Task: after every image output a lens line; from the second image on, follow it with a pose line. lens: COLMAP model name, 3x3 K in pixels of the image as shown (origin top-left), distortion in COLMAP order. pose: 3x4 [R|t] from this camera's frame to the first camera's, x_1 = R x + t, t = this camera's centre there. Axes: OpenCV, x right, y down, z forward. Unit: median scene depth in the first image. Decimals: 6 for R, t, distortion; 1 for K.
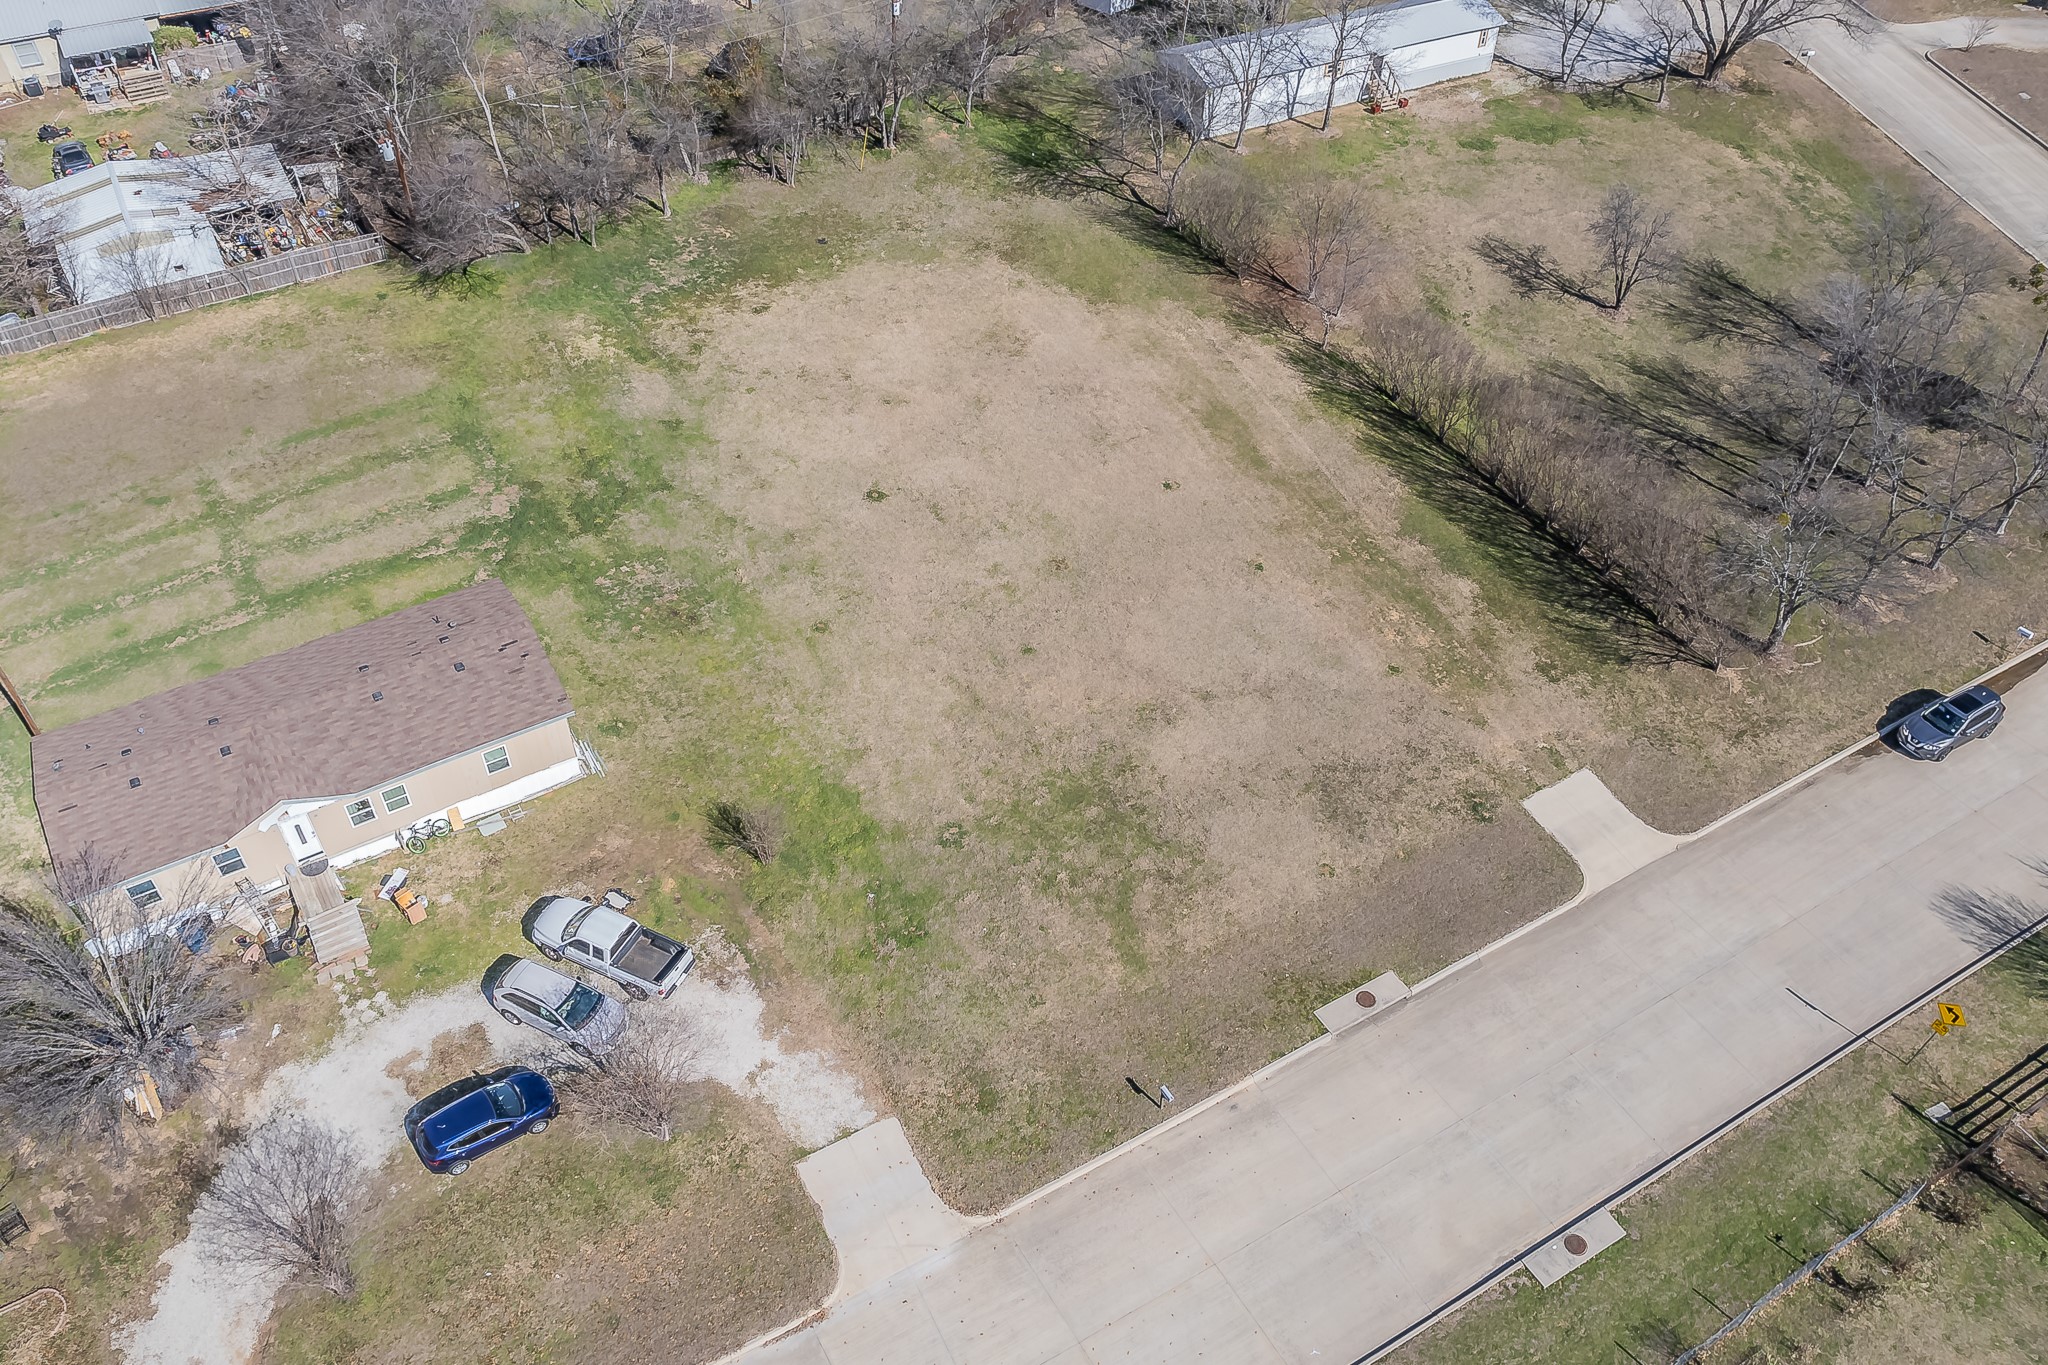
lens RADIAL K [[1348.1, 0, 1024.0], [0, 1348.1, 682.5], [0, 0, 1]] dist [-0.055454, 0.043977]
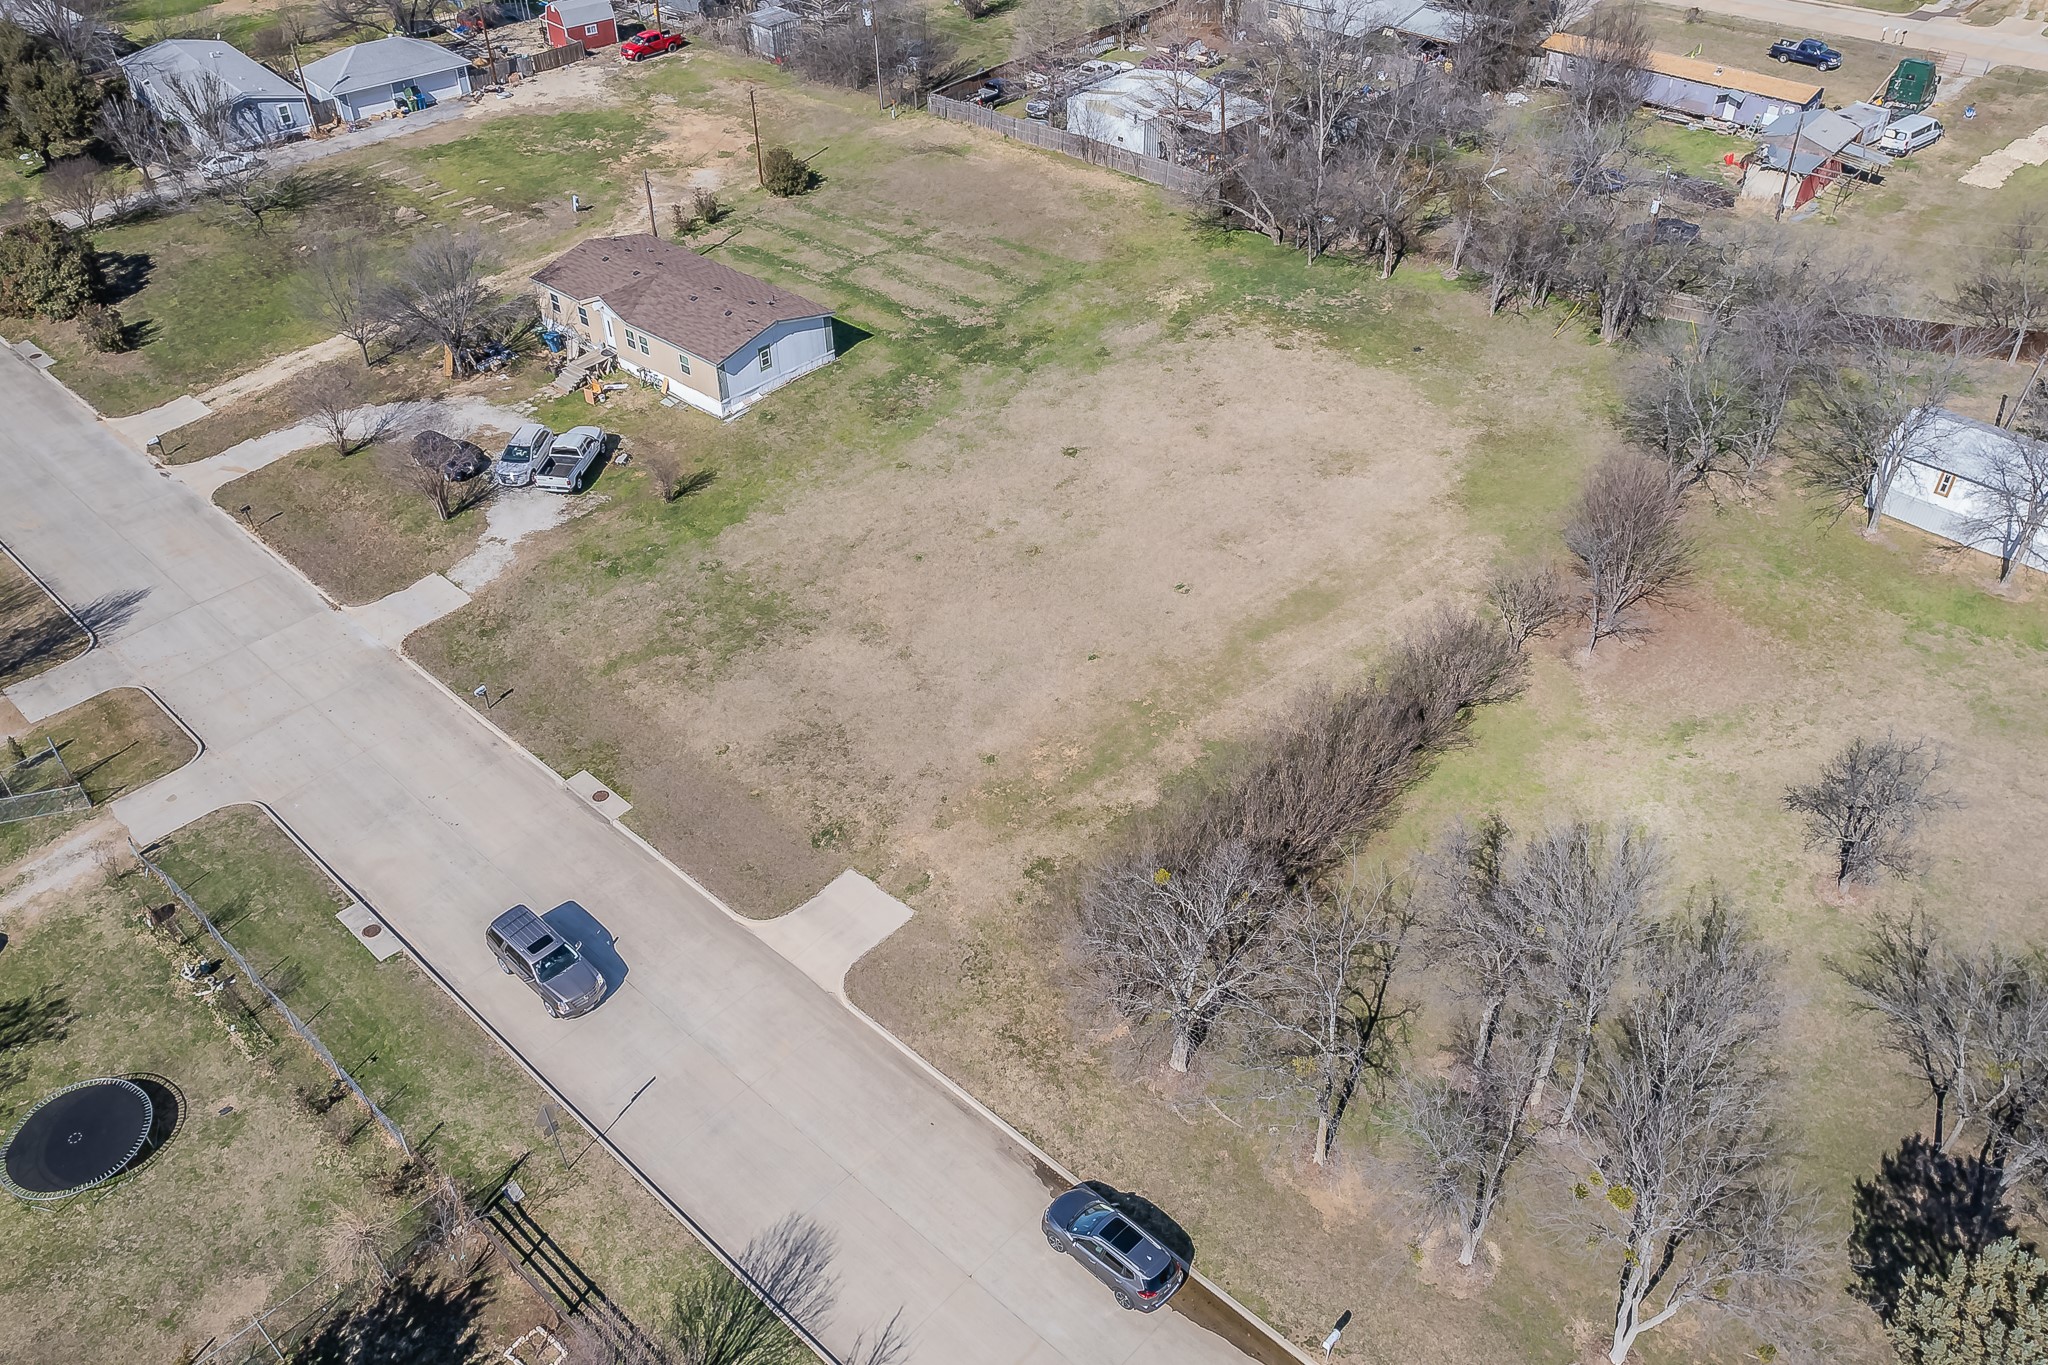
lens RADIAL K [[1326.0, 0, 1024.0], [0, 1326.0, 682.5], [0, 0, 1]] dist [-0.006749, -0.075506]
pose [[0.369439, 0.629084, -0.683936, 1.018161], [-0.687966, 0.679926, 0.253779, -0.347953], [0.624674, 0.376769, 0.683979, 0.356394]]
